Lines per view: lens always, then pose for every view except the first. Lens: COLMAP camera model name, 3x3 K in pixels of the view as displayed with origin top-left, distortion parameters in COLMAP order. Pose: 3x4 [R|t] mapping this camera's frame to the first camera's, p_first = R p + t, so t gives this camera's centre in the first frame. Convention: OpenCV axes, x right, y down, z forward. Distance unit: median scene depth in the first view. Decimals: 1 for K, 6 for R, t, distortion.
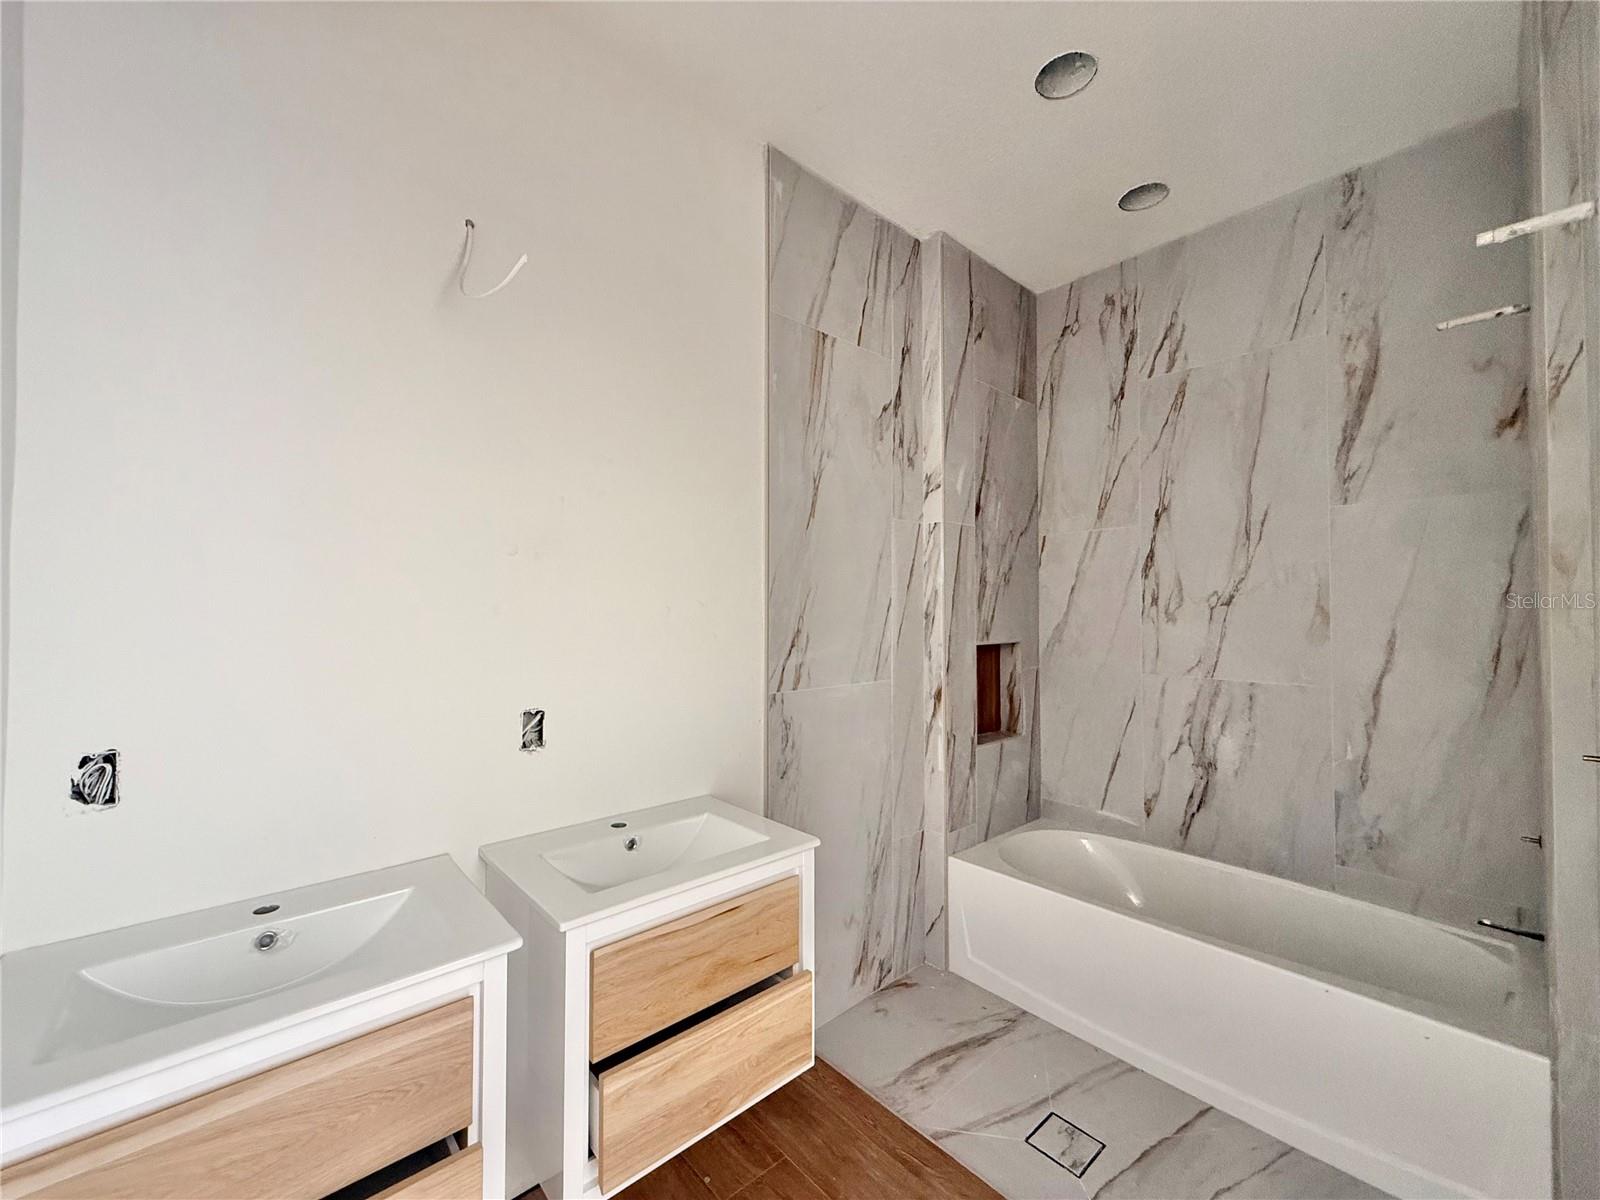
lens RADIAL K [[631.5, 0, 802.0], [0, 631.5, 604.8], [0, 0, 1]] dist [0.010440, 0.000267]
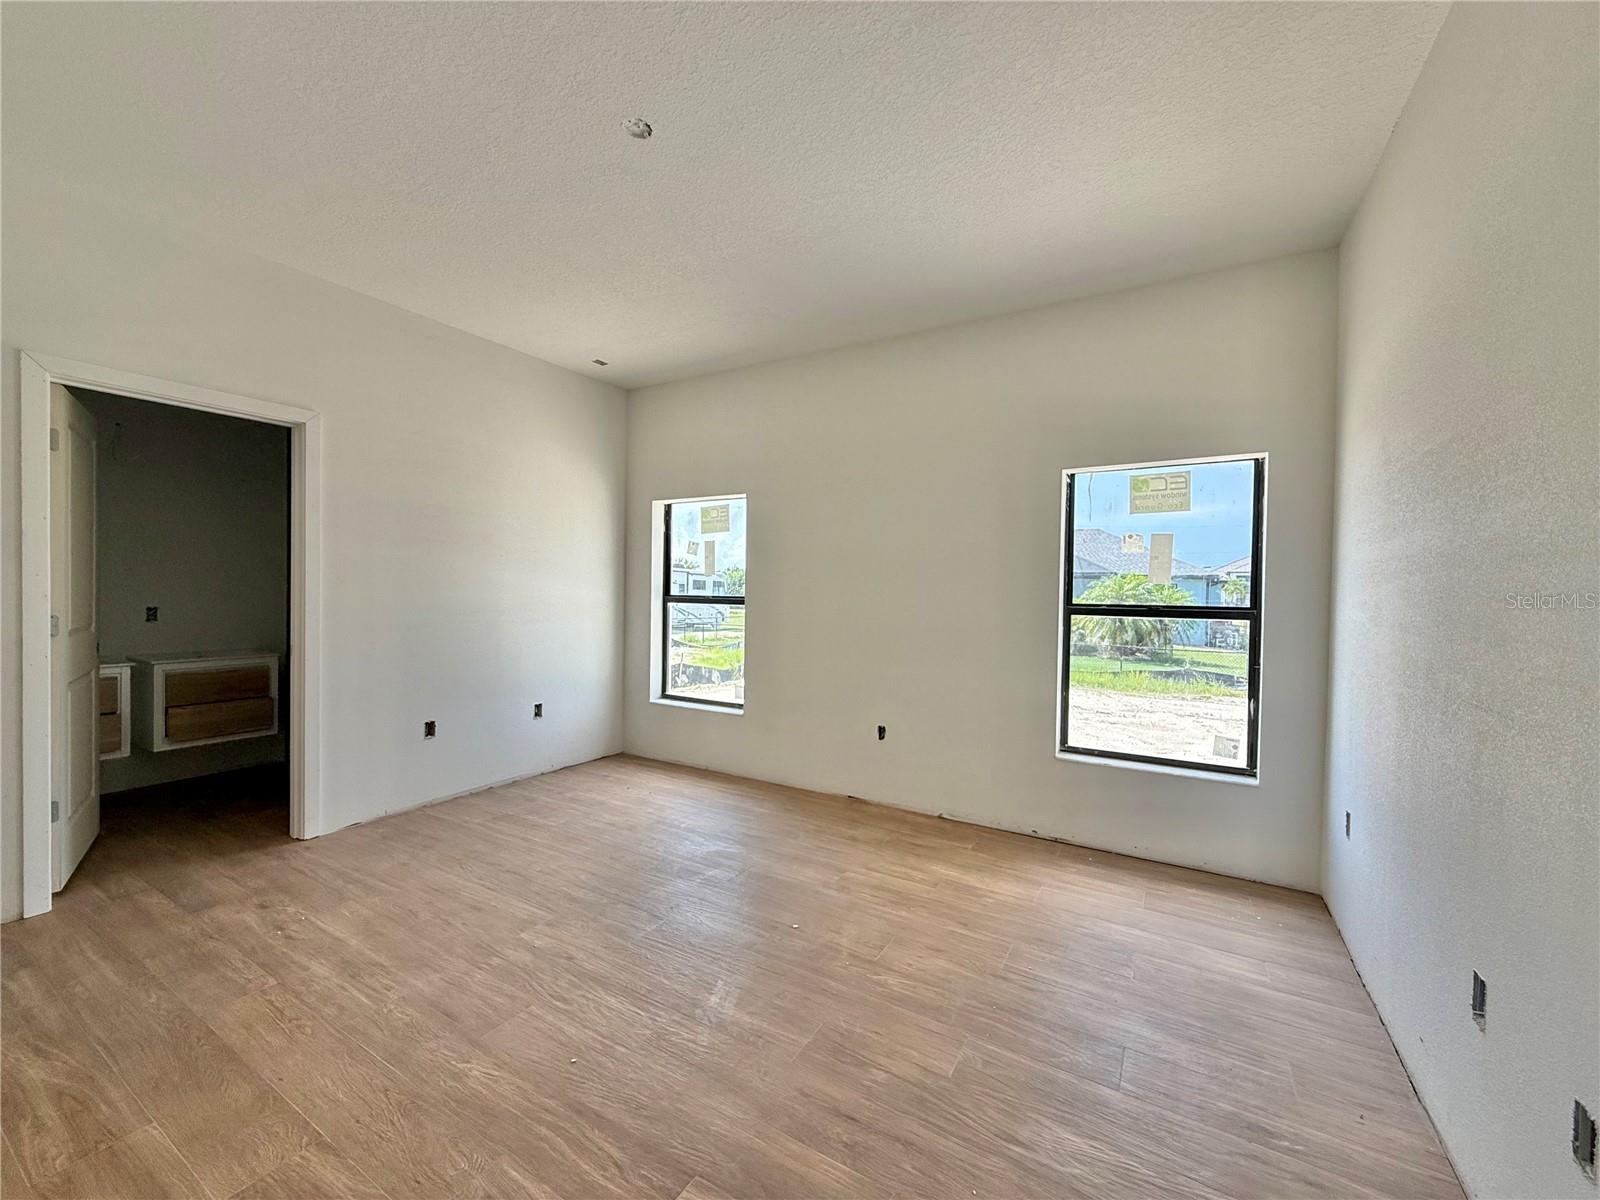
lens RADIAL K [[631.5, 0, 809.0], [0, 631.5, 595.6], [0, 0, 1]] dist [0.010440, 0.000267]
pose [[0.956121, 0.001977, 0.292967, 1.971711], [-0.009208, 0.999686, 0.023306, 0.032281], [-0.292829, -0.024981, 0.955839, -3.275292]]
